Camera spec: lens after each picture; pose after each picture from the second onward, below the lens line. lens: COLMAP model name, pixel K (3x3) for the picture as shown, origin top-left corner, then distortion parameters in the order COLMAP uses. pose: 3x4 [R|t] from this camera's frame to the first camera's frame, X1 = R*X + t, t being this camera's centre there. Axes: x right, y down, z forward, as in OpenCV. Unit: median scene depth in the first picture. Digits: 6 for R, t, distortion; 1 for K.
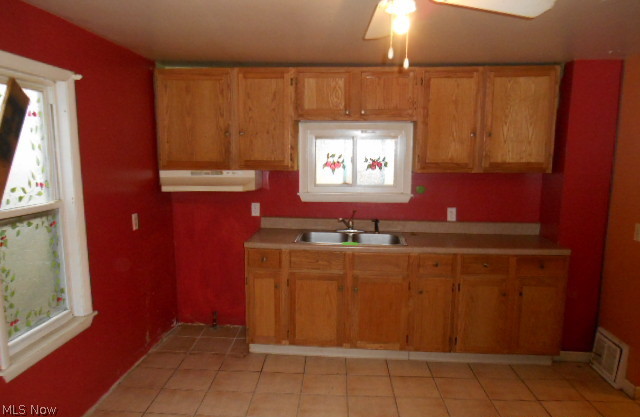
lens RADIAL K [[466.7, 0, 299.5], [0, 466.7, 218.4], [0, 0, 1]] dist [-0.022711, -0.007826]
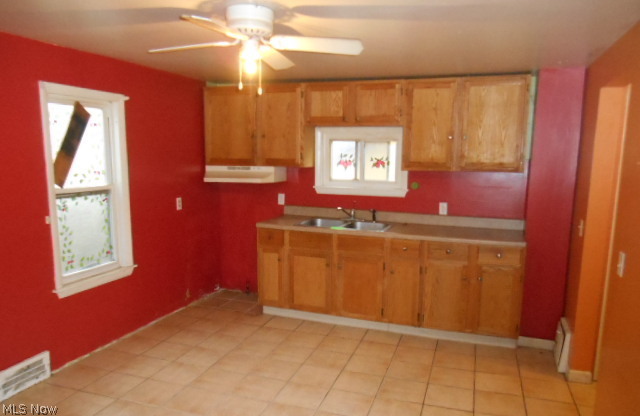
lens RADIAL K [[466.7, 0, 318.4], [0, 466.7, 213.7], [0, 0, 1]] dist [-0.022711, -0.007826]
pose [[0.965970, 0.039609, -0.255605, 0.361467], [-0.043292, 0.999024, -0.008797, 0.029290], [0.255007, 0.019563, 0.966741, -0.175189]]
